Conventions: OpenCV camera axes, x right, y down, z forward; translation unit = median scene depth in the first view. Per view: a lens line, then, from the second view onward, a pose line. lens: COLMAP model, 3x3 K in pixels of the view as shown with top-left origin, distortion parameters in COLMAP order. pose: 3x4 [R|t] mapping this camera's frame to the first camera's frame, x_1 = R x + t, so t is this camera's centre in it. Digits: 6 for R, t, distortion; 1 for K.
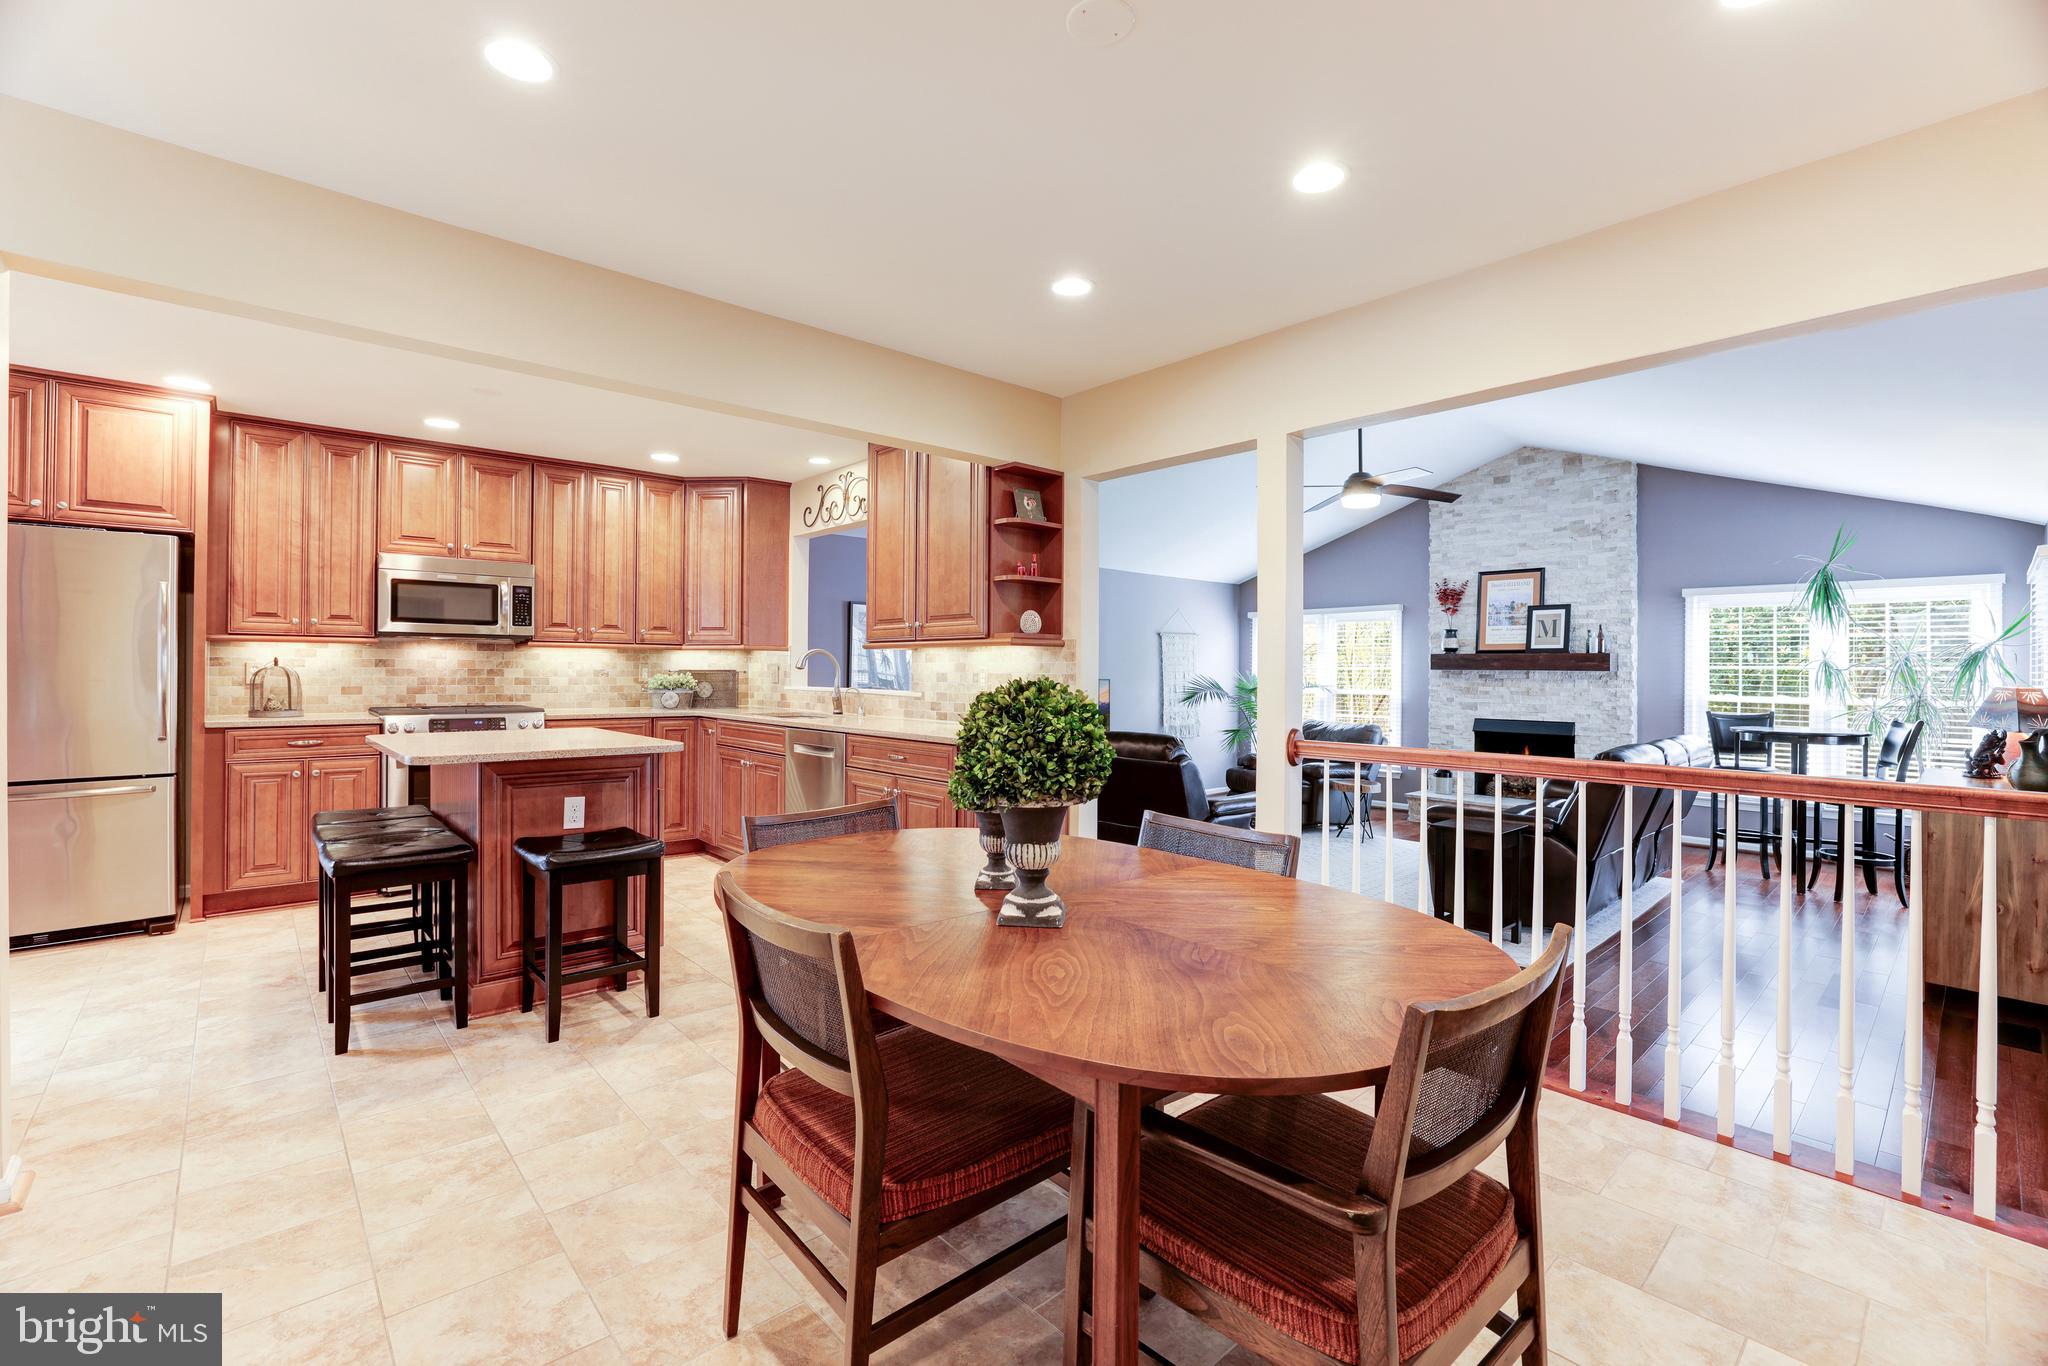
lens RADIAL K [[880.4, 0, 1021.3], [0, 880.4, 669.1], [0, 0, 1]] dist [-0.050516, 0.016500]
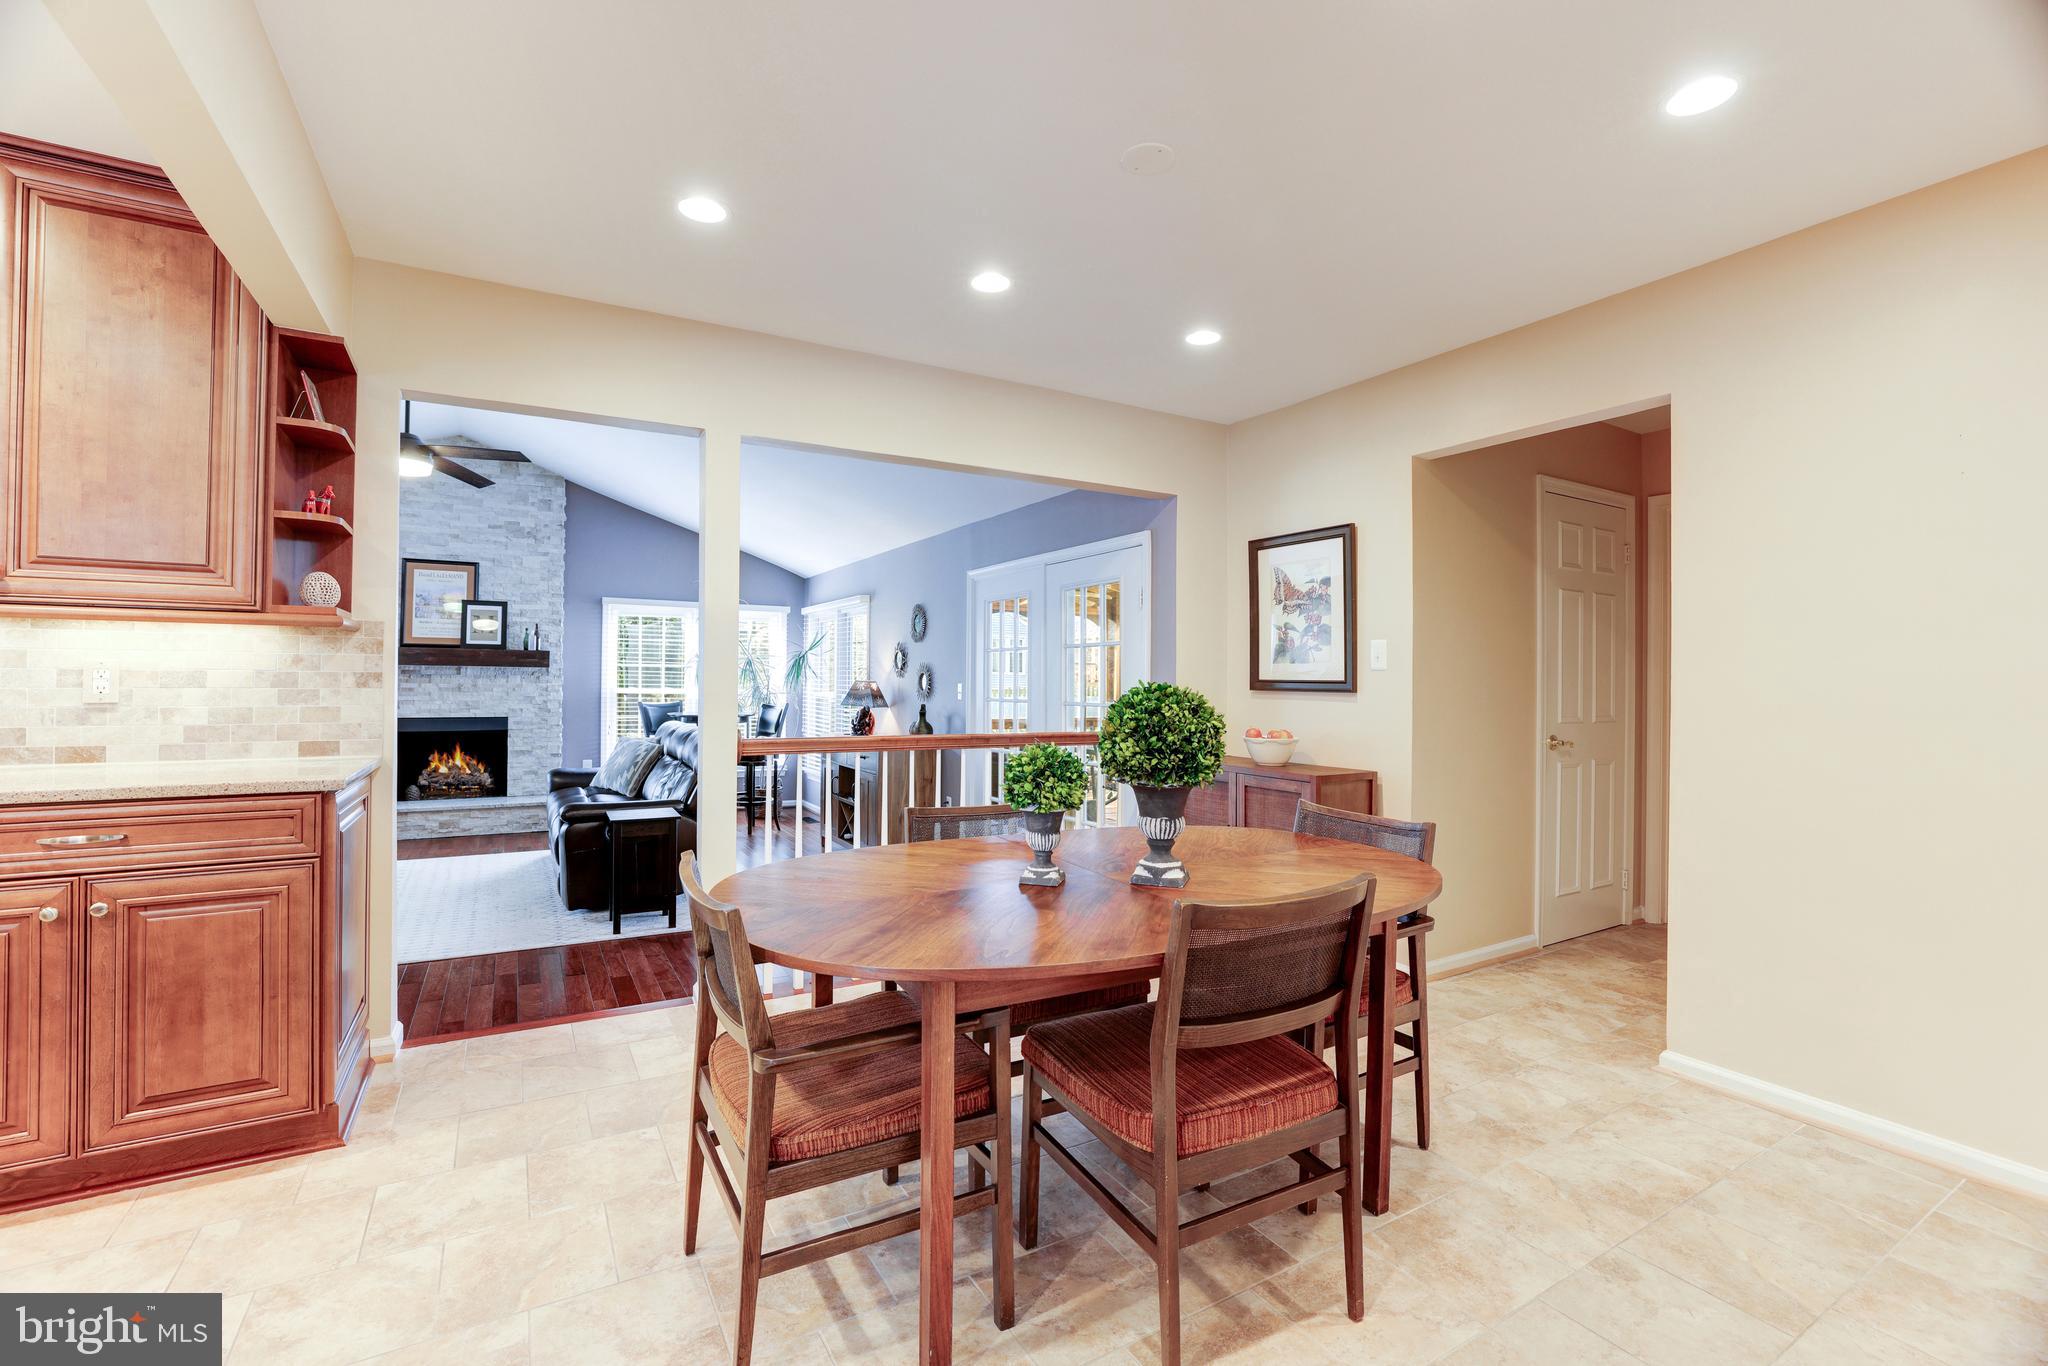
lens RADIAL K [[885.5, 0, 1015.6], [0, 885.5, 668.8], [0, 0, 1]] dist [-0.043140, 0.011675]
pose [[0.209295, 0.004150, 0.977844, -0.334185], [-0.011261, 0.999935, -0.001833, -0.000831], [-0.977788, -0.010628, 0.209328, 0.254549]]
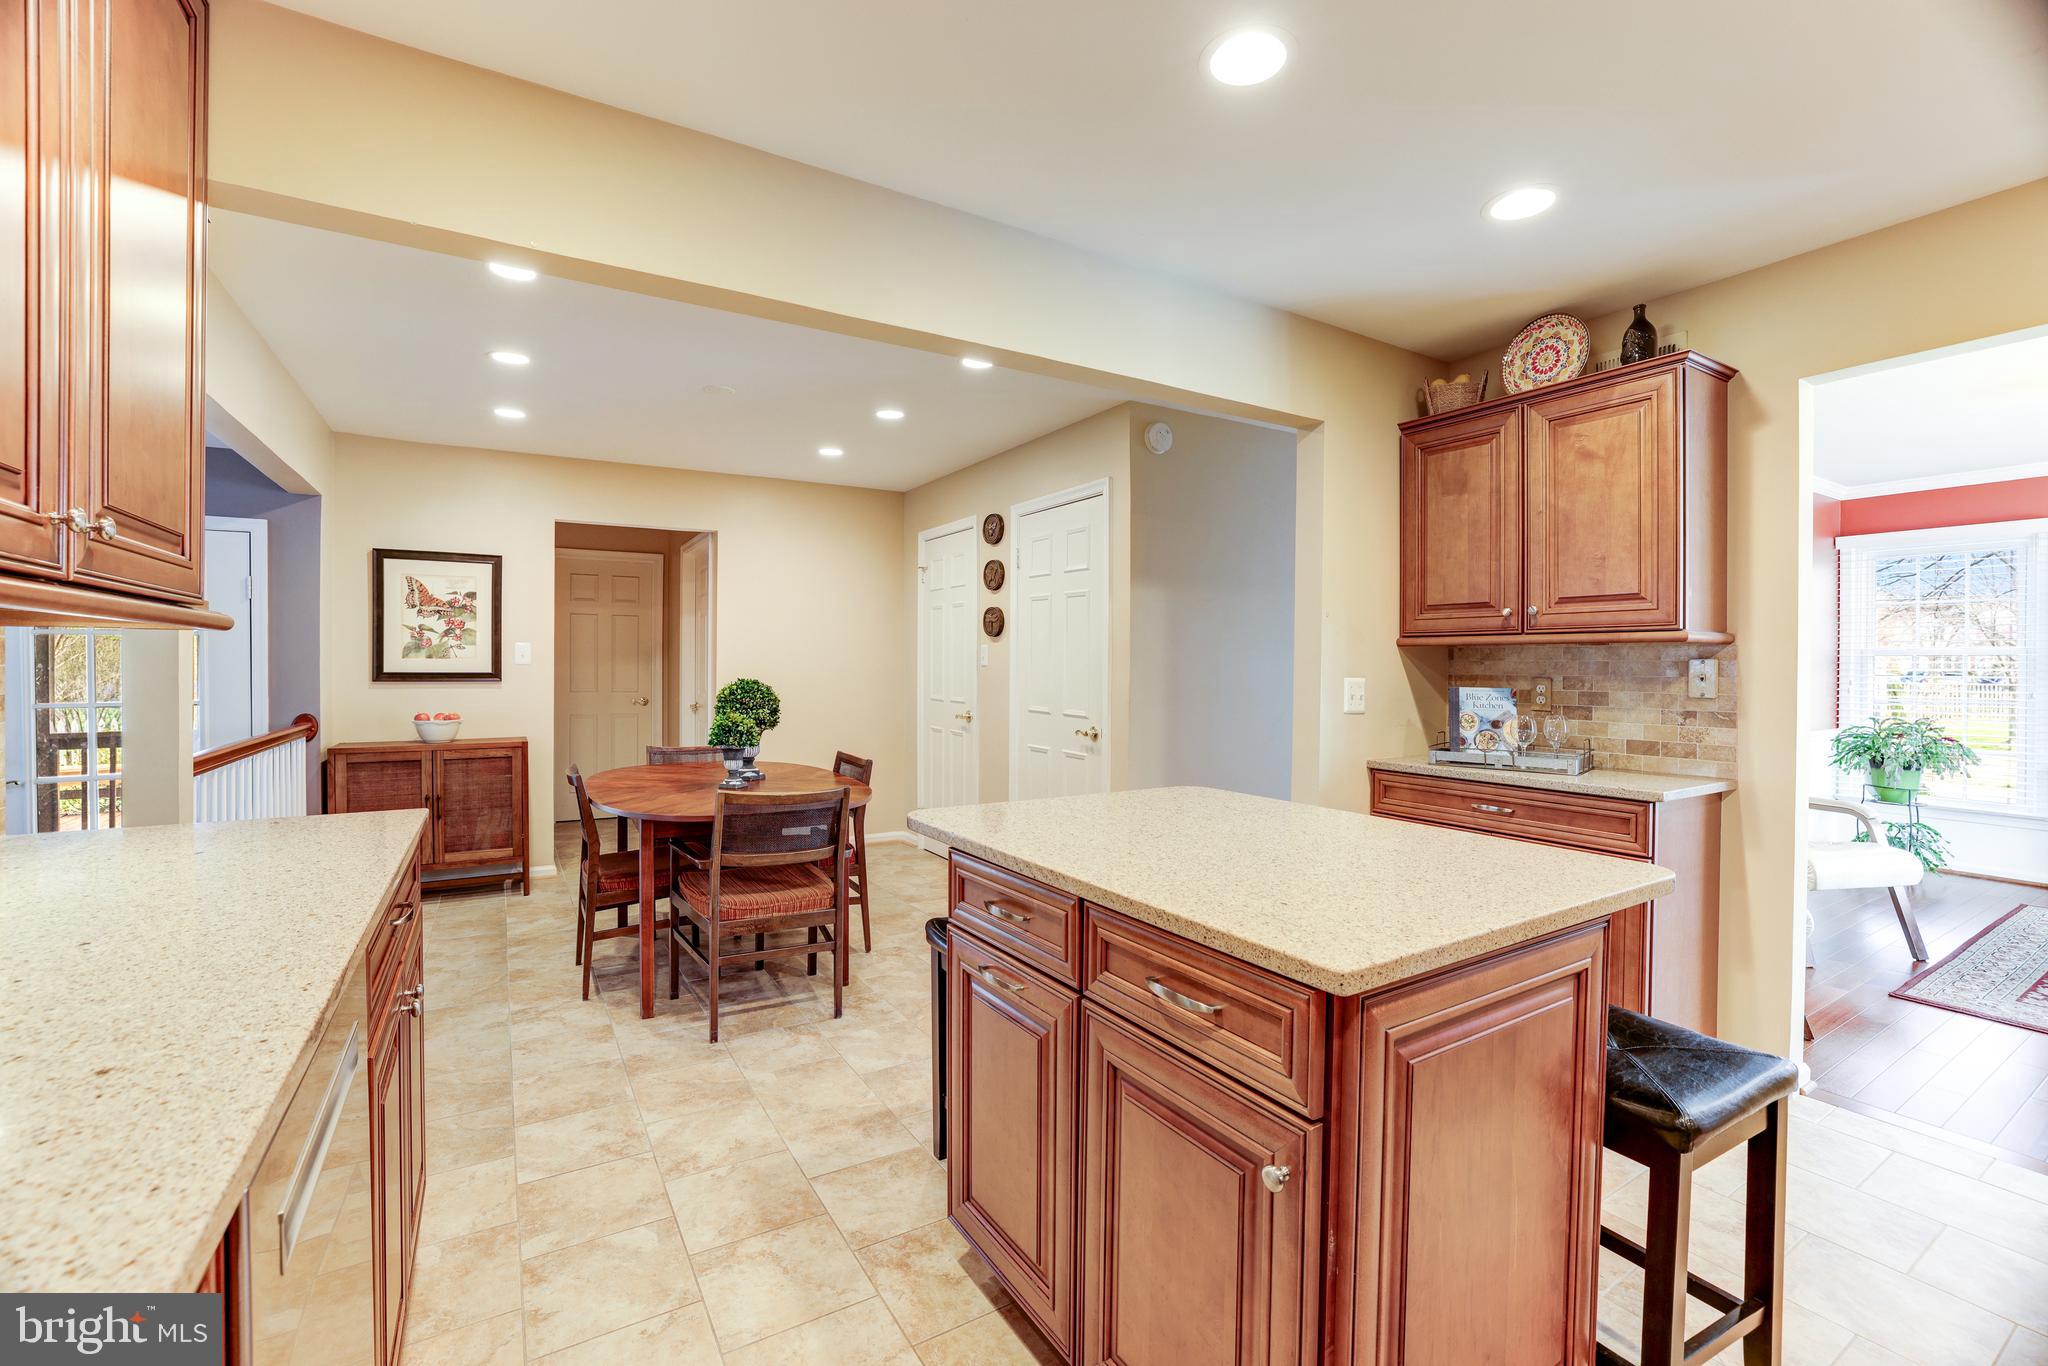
lens RADIAL K [[873.7, 0, 1019.2], [0, 873.7, 672.1], [0, 0, 1]] dist [-0.053282, 0.019170]
pose [[-0.982040, -0.014469, 0.188118, -0.317252], [-0.013557, 0.999889, 0.006133, -0.008371], [-0.188186, 0.003472, -0.982127, 0.875787]]
